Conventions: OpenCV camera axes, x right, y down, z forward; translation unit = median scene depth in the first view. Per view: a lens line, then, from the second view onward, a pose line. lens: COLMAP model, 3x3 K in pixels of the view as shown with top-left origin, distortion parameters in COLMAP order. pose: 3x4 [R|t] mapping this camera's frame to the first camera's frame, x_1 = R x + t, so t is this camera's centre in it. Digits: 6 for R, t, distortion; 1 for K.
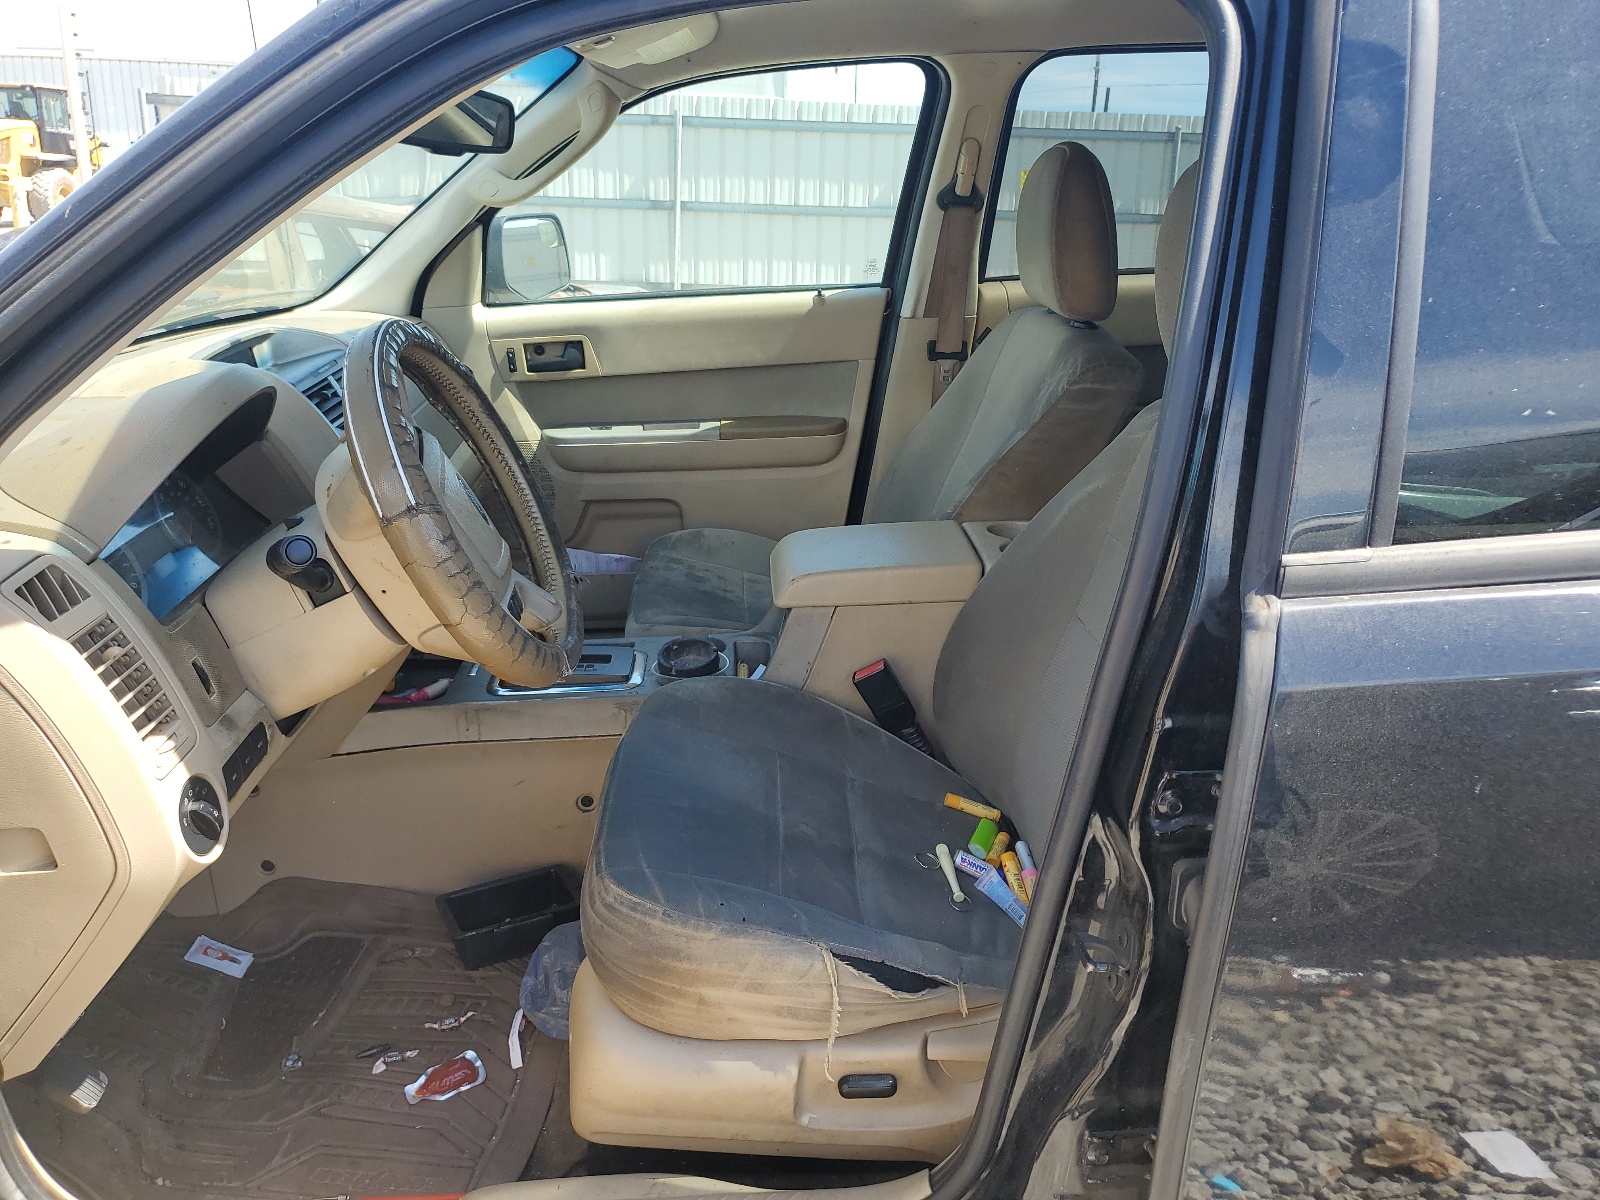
lens RADIAL K [[1209.9, 0, 800.8], [0, 1209.9, 571.8], [0, 0, 1]] dist [-0.010281, 0.046946]
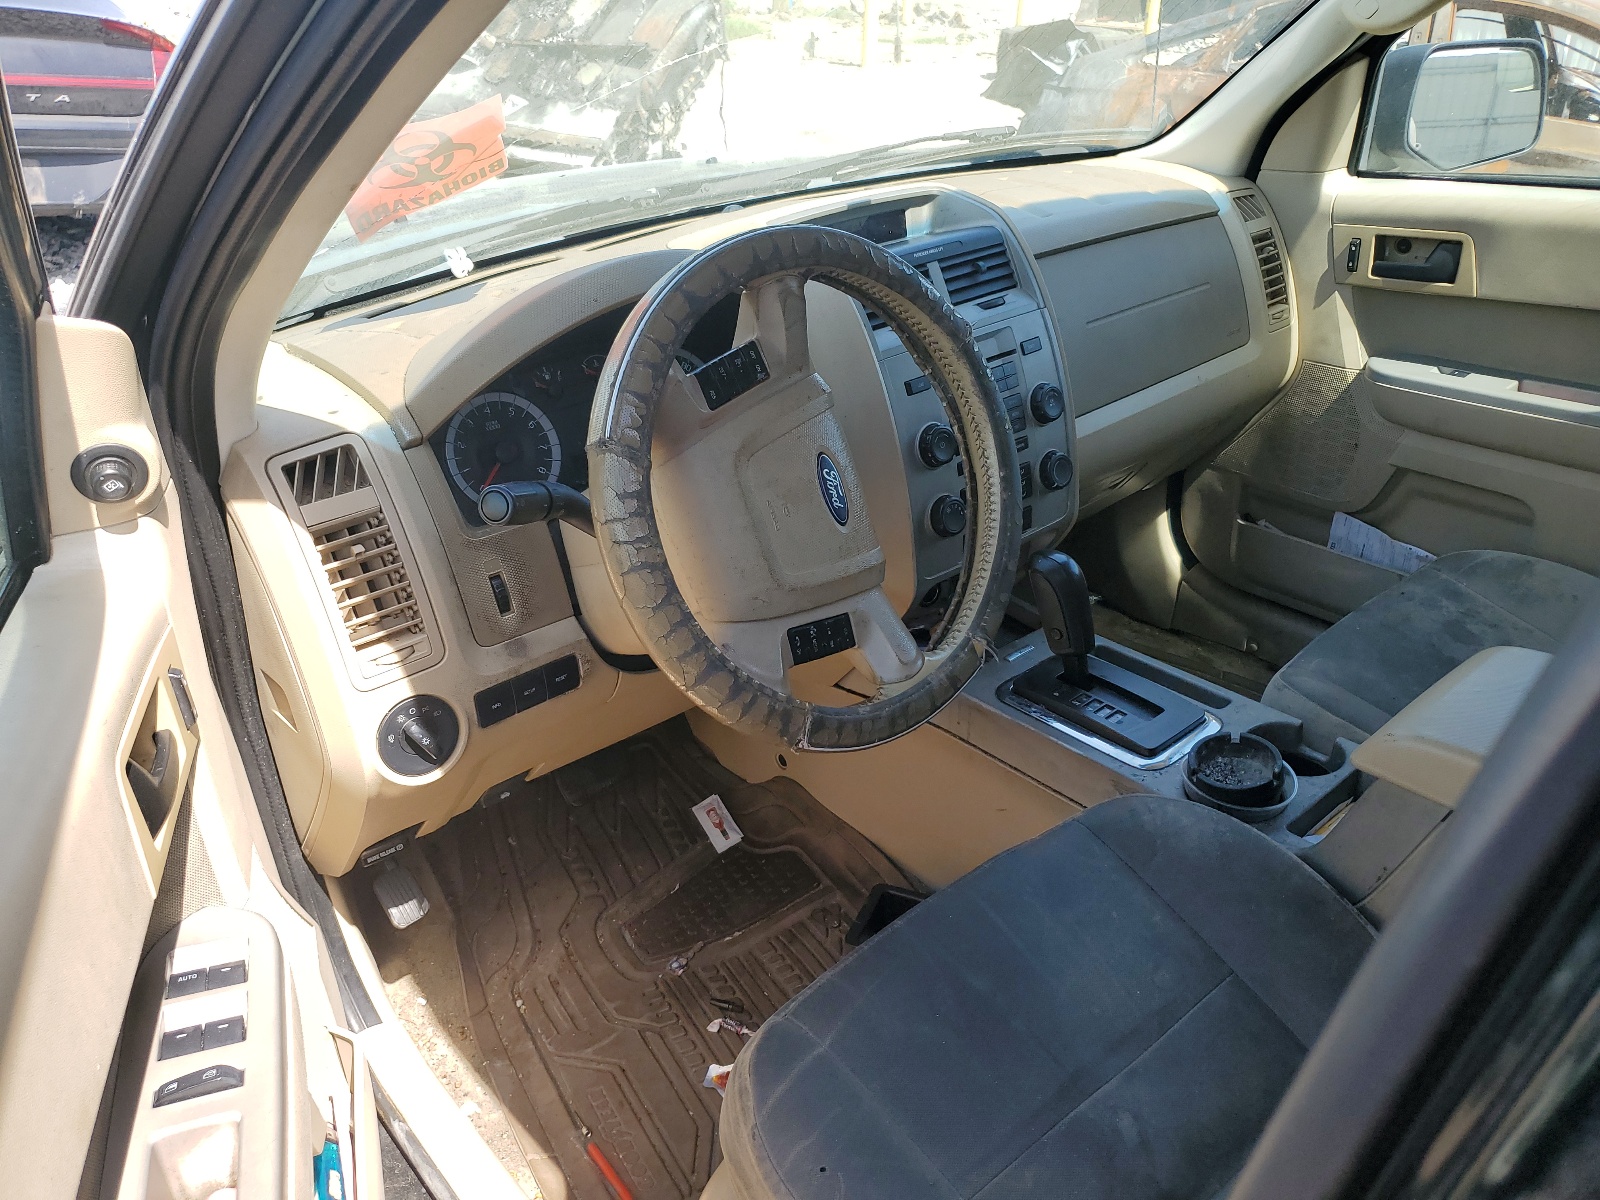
lens RADIAL K [[1209.9, 0, 800.8], [0, 1209.9, 571.8], [0, 0, 1]] dist [-0.010281, 0.046946]
pose [[0.614870, 0.344043, -0.709626, 0.195164], [-0.233690, 0.938896, 0.252712, -0.141756], [0.753209, 0.010448, 0.657699, 0.372841]]
